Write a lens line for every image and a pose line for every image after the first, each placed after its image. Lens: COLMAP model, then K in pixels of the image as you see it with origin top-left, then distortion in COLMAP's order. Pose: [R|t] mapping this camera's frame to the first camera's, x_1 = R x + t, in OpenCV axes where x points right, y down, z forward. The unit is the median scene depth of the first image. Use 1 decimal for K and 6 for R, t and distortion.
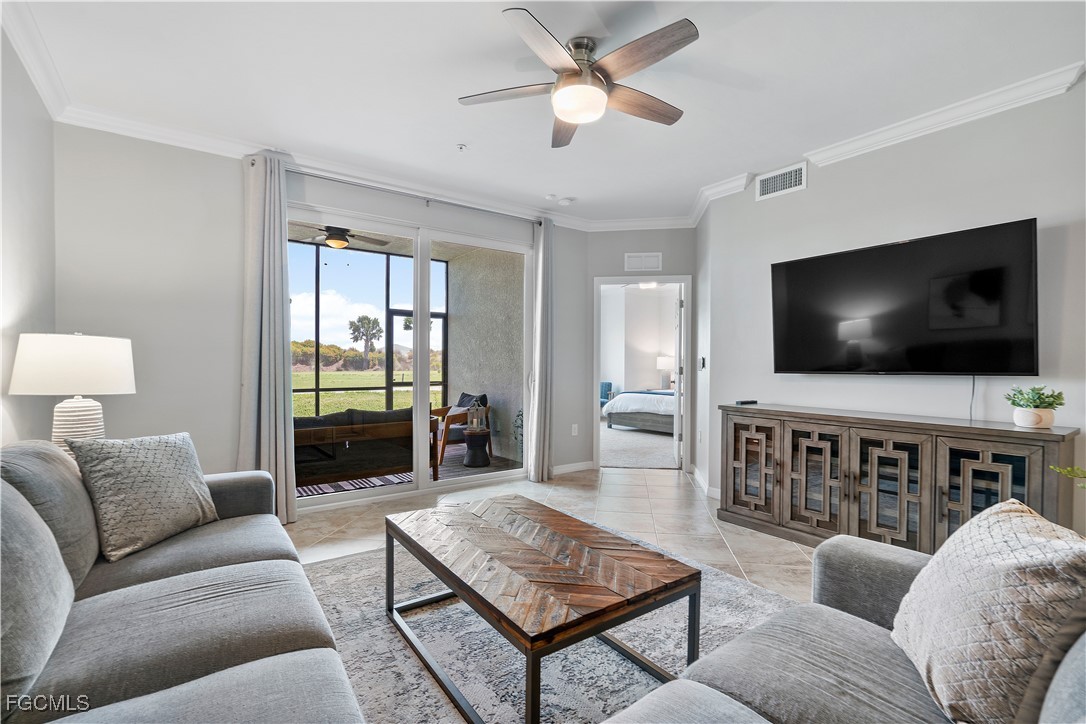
lens RADIAL K [[496.6, 0, 542.7], [0, 496.6, 364.1], [0, 0, 1]] dist [-0.010639, 0.002226]
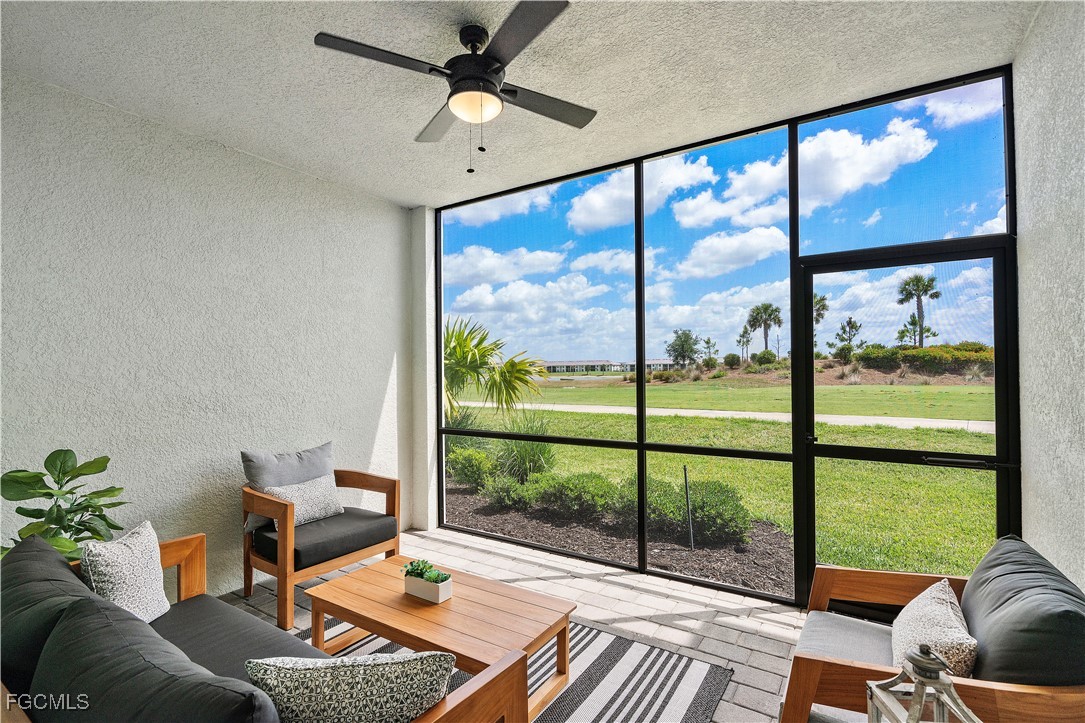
lens RADIAL K [[497.1, 0, 543.8], [0, 497.1, 361.4], [0, 0, 1]] dist [0.008885, -0.001220]
pose [[0.376015, -0.026849, -0.926225, -0.019229], [0.007010, 0.999634, -0.026132, -0.019690], [0.926587, 0.003333, 0.376065, 0.670351]]
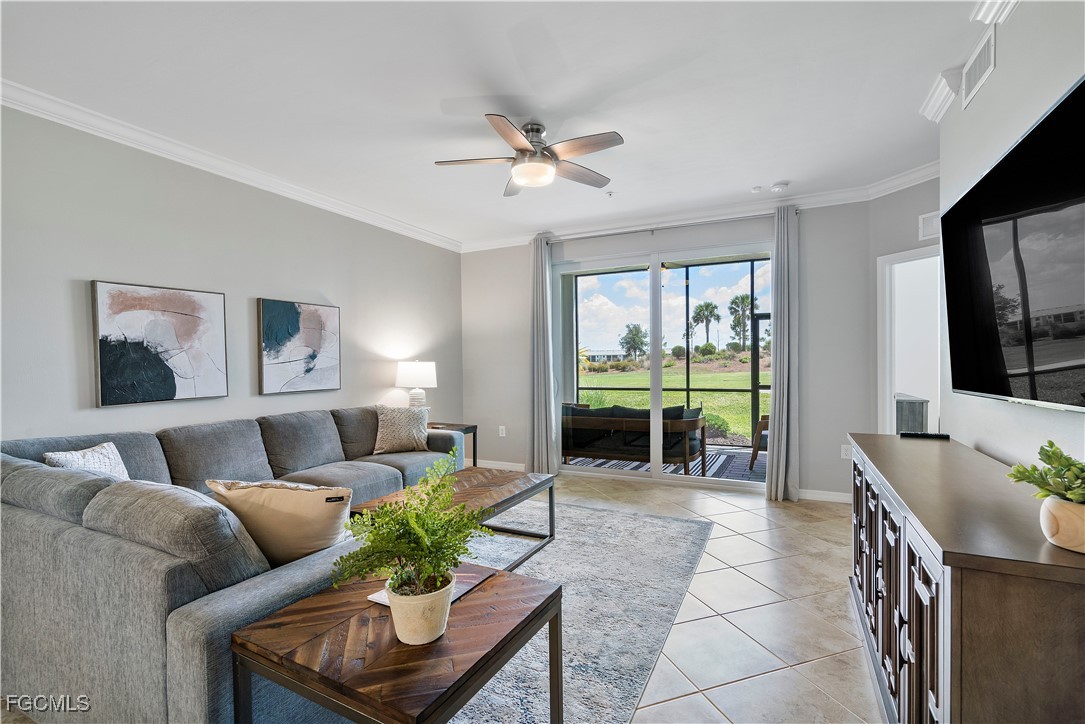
lens RADIAL K [[497.1, 0, 542.5], [0, 497.1, 364.5], [0, 0, 1]] dist [0.008885, -0.001220]
pose [[0.476746, -0.006850, -0.879015, 0.391195], [0.011768, 0.999930, -0.001410, -0.009752], [0.878962, -0.009672, 0.476793, 0.125027]]
